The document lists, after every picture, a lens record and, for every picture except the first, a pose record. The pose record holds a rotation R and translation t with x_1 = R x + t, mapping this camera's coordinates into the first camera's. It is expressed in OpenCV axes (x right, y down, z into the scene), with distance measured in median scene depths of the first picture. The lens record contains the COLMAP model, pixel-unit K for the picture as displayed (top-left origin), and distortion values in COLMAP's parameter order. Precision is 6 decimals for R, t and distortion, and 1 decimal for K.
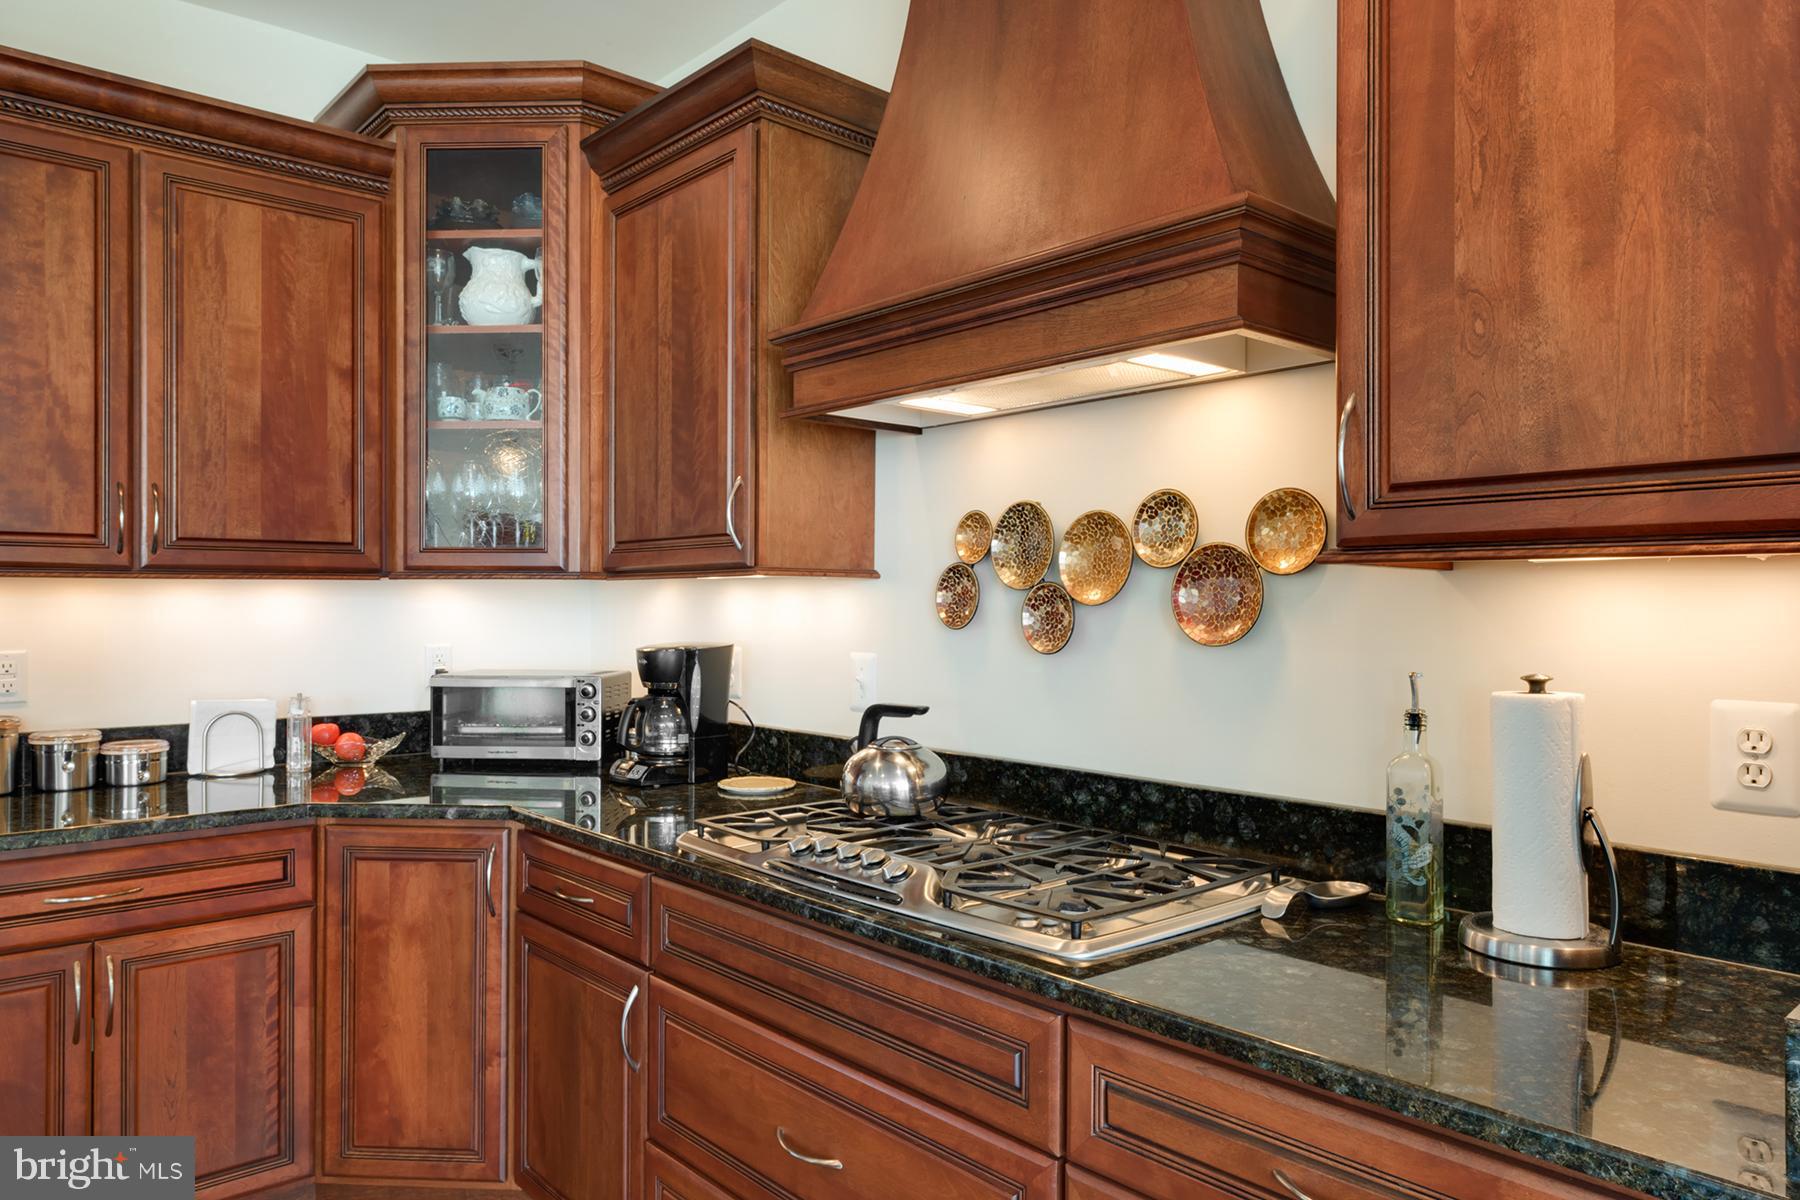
lens RADIAL K [[1208.7, 0, 898.4], [0, 1208.7, 601.7], [0, 0, 1]] dist [0.001289, -0.000359]
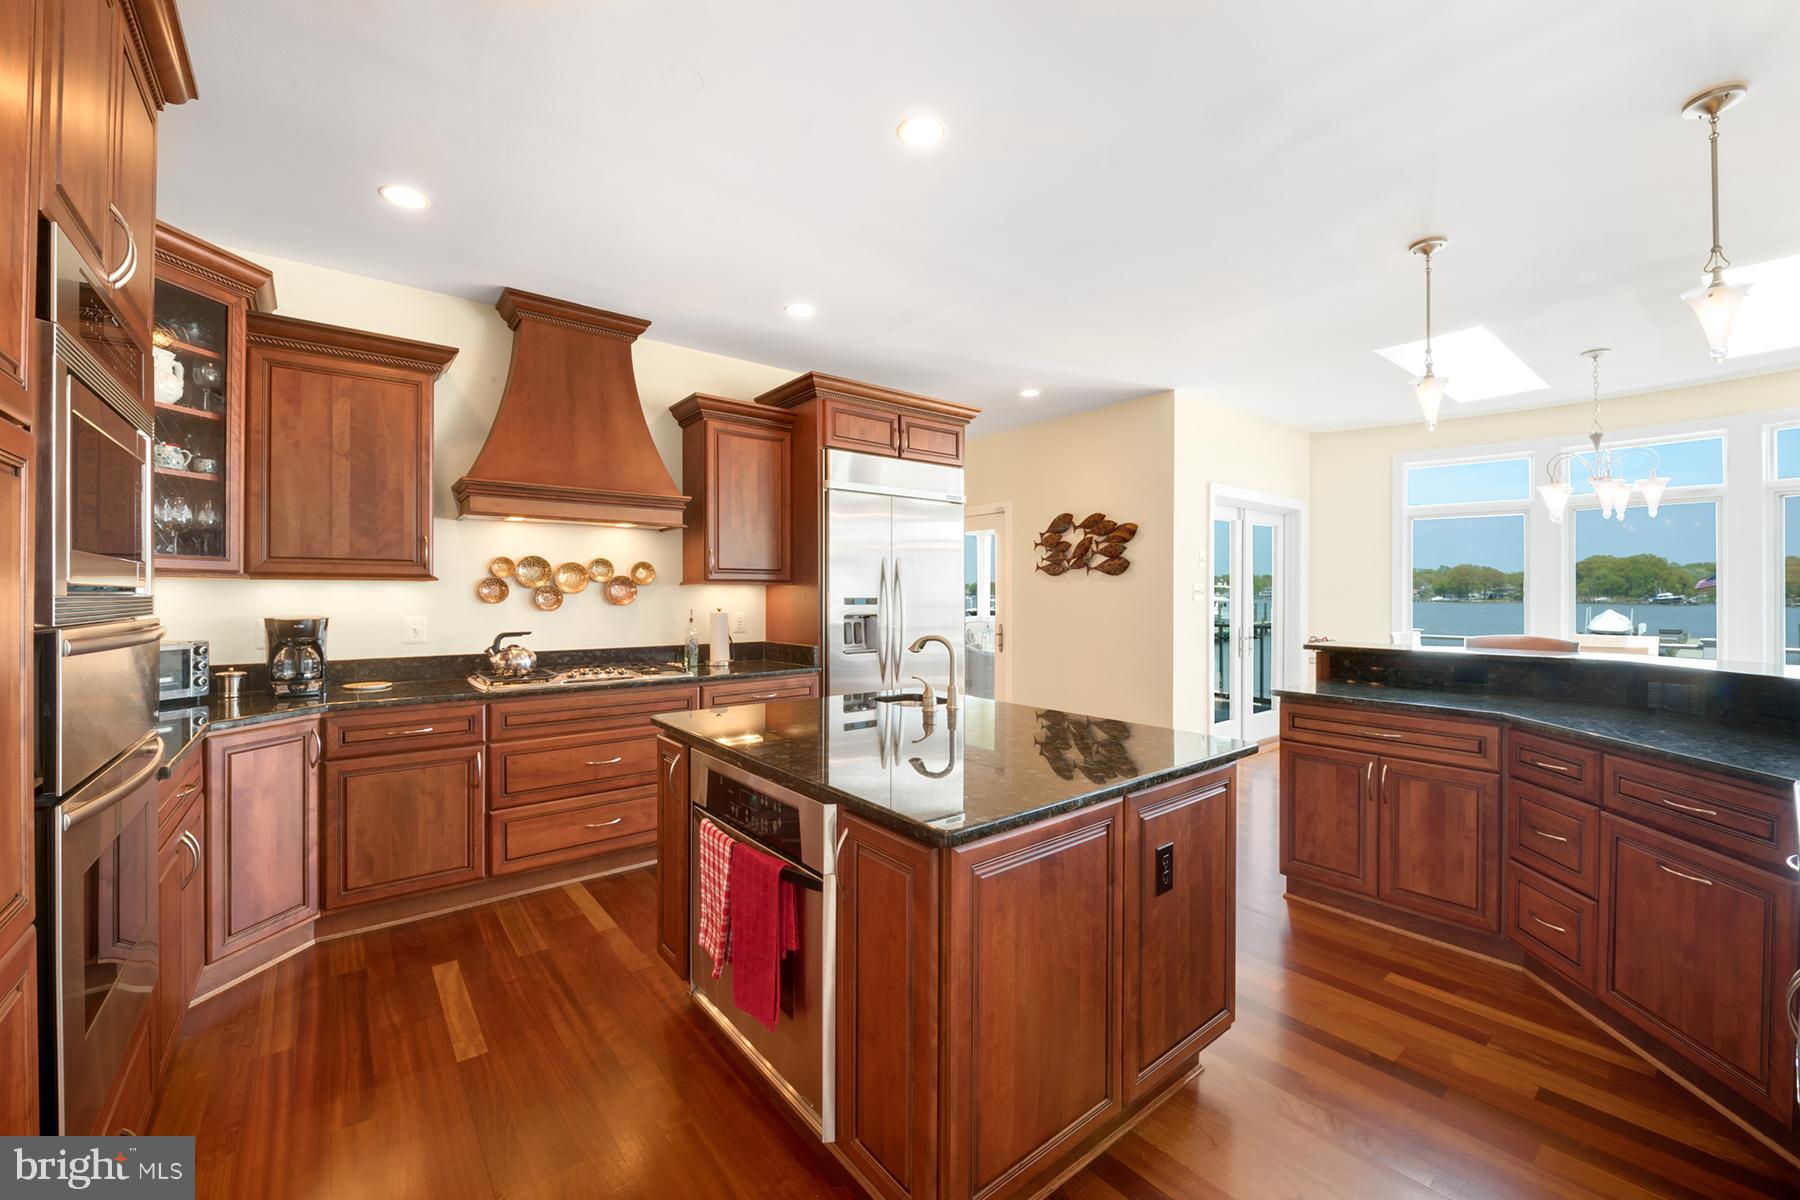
lens RADIAL K [[721.5, 0, 913.1], [0, 721.5, 592.4], [0, 0, 1]] dist [-0.013261, -0.000272]
pose [[0.058091, 0.001168, 0.998311, -1.373259], [0.001277, 0.999998, -0.001244, 0.002533], [-0.998310, 0.001347, 0.058089, 0.053393]]
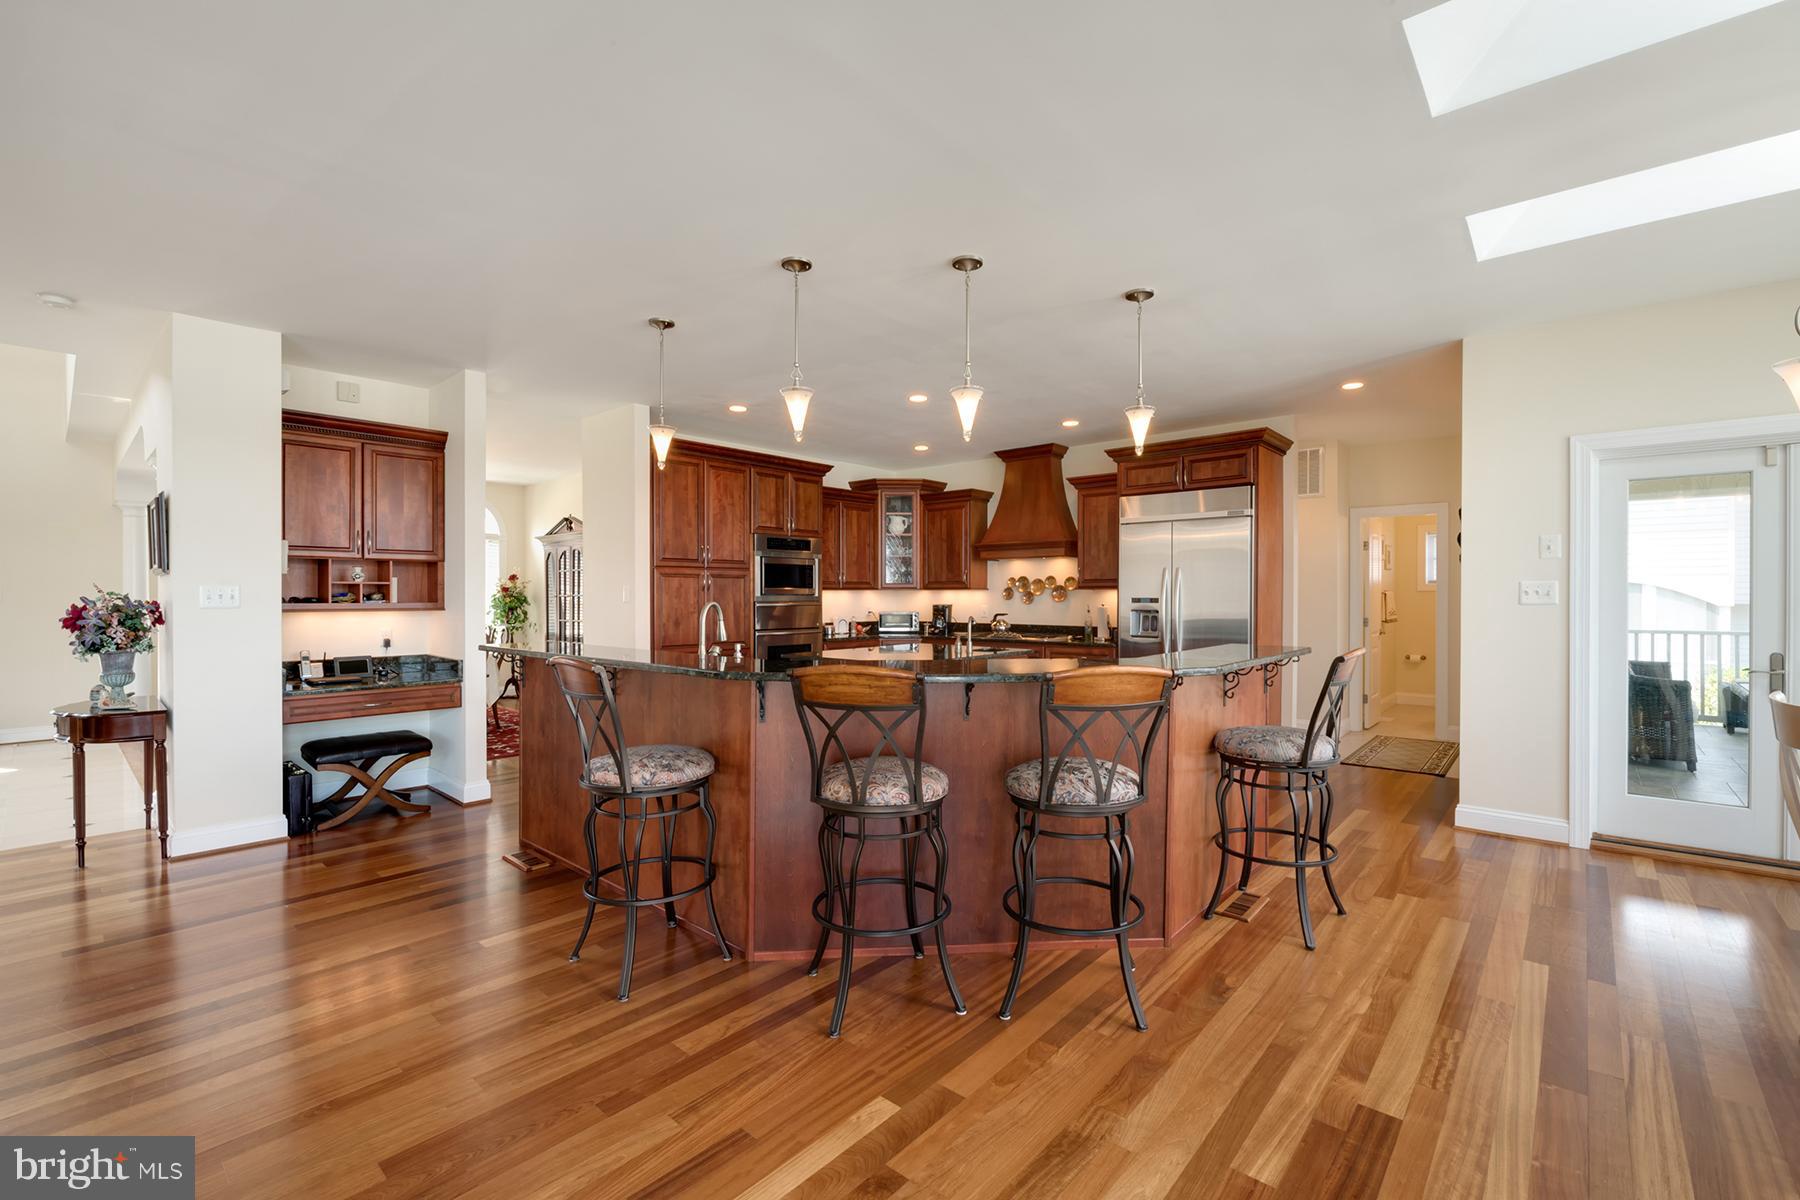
lens RADIAL K [[750.0, 0, 907.4], [0, 750.0, 599.5], [0, 0, 1]] dist [0.002010, -0.000333]
pose [[0.994652, -0.002273, 0.103260, -0.715038], [0.001998, 0.999994, 0.002763, 0.010118], [-0.103266, -0.002542, 0.994651, -2.156000]]
